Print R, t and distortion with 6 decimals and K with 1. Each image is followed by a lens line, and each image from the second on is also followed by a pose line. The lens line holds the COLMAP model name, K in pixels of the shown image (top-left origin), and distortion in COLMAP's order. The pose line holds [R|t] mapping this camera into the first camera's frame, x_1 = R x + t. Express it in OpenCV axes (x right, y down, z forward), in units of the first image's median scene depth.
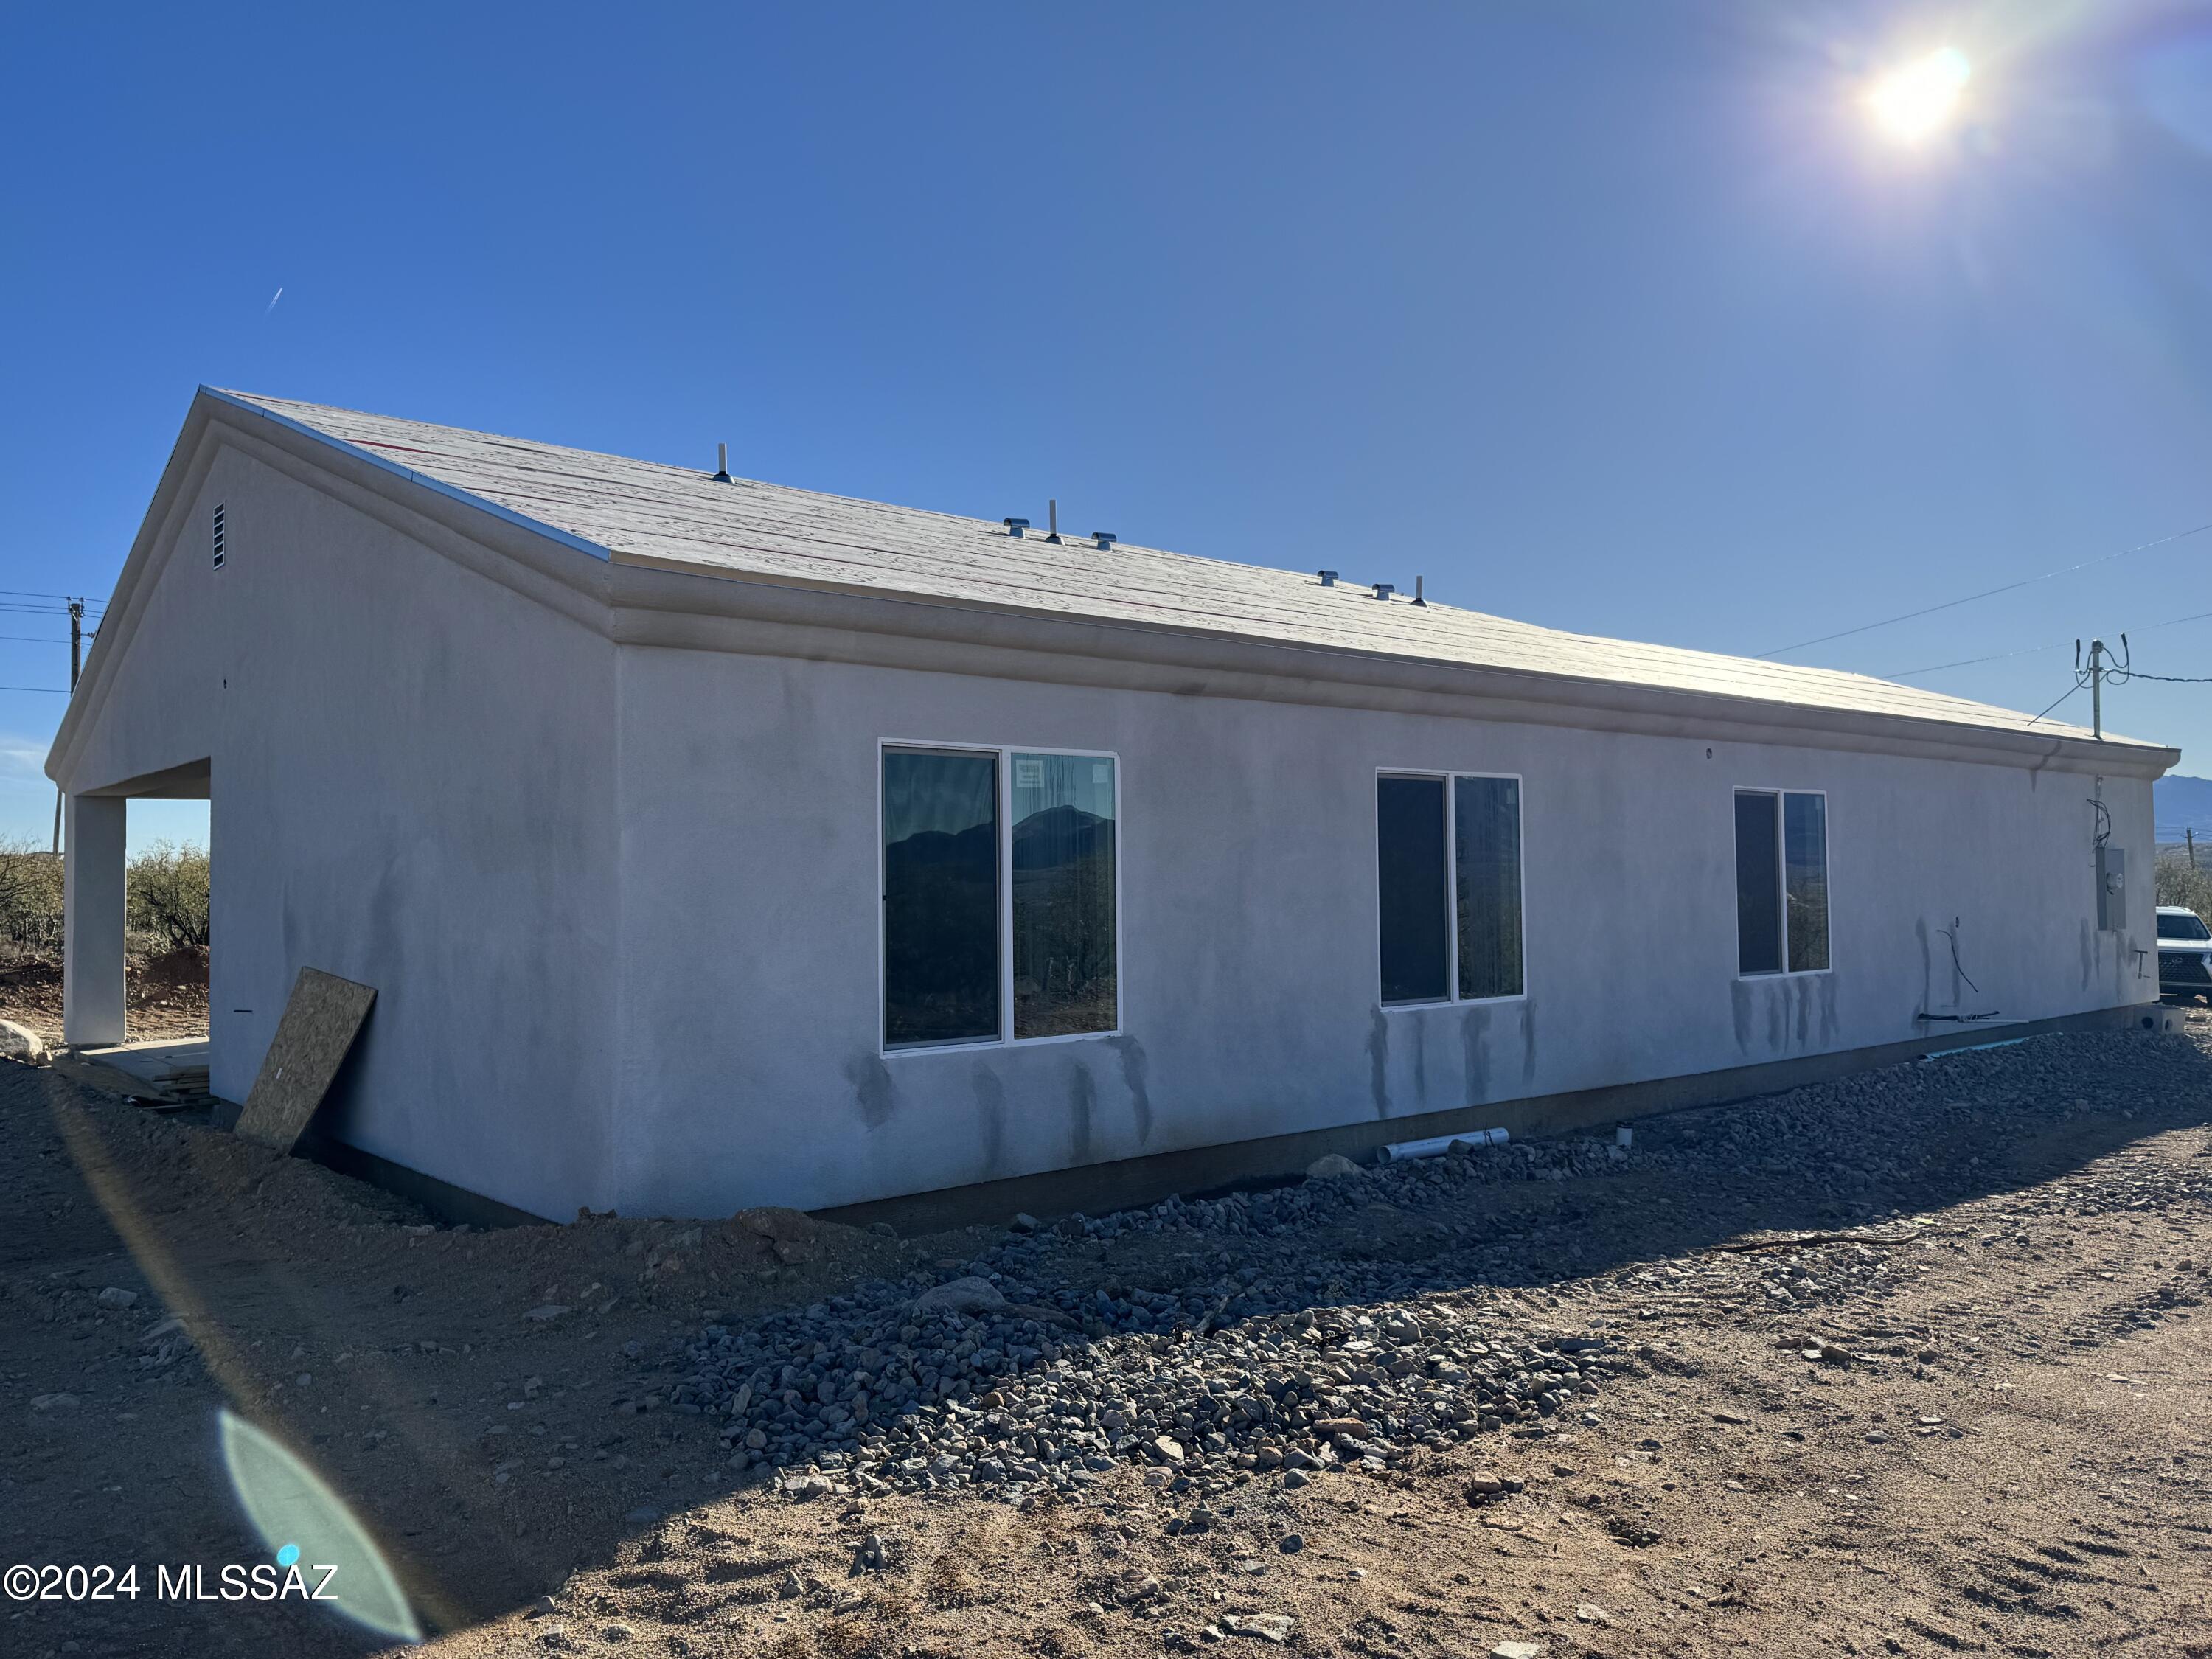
lens RADIAL K [[1727.4, 0, 1106.0], [0, 1727.4, 829.5], [0, 0, 1]] dist [0.013208, -0.003663]
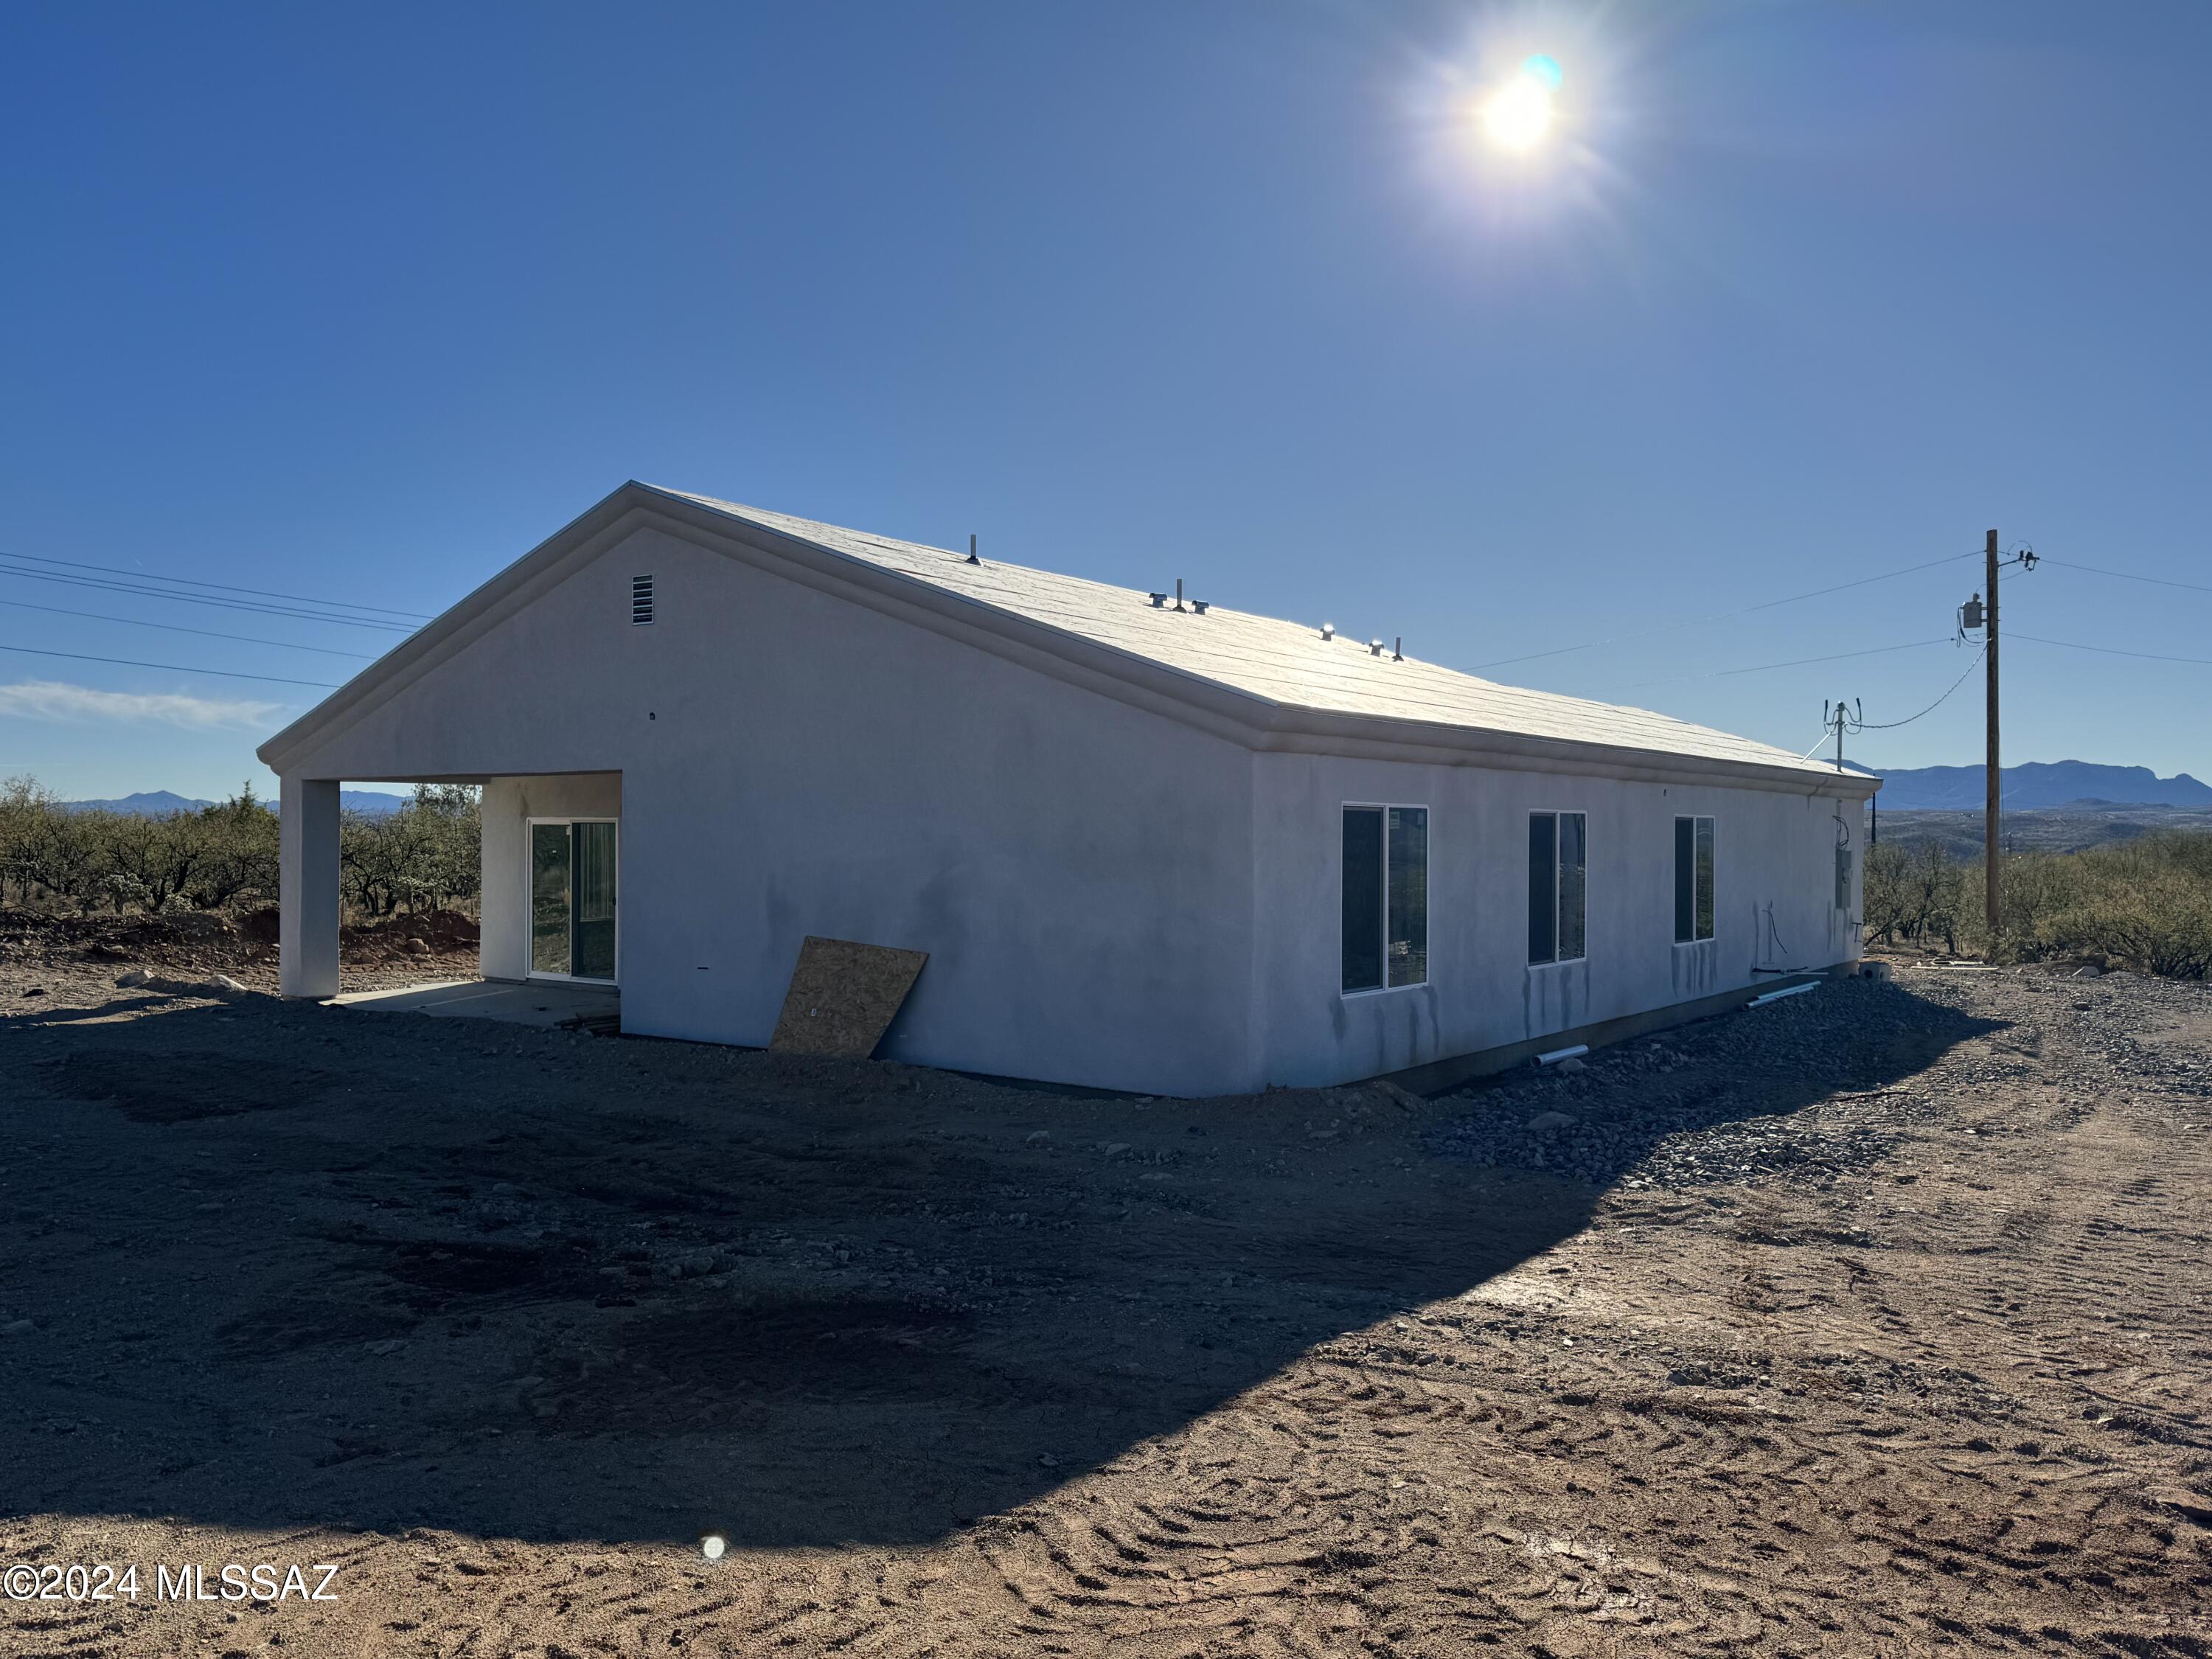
lens RADIAL K [[1727.4, 0, 1106.0], [0, 1727.4, 829.5], [0, 0, 1]] dist [0.013208, -0.003663]
pose [[0.974328, 0.018807, 0.224347, -0.517818], [-0.025584, 0.999299, 0.027336, -0.047247], [-0.223676, -0.032374, 0.974126, -0.378783]]
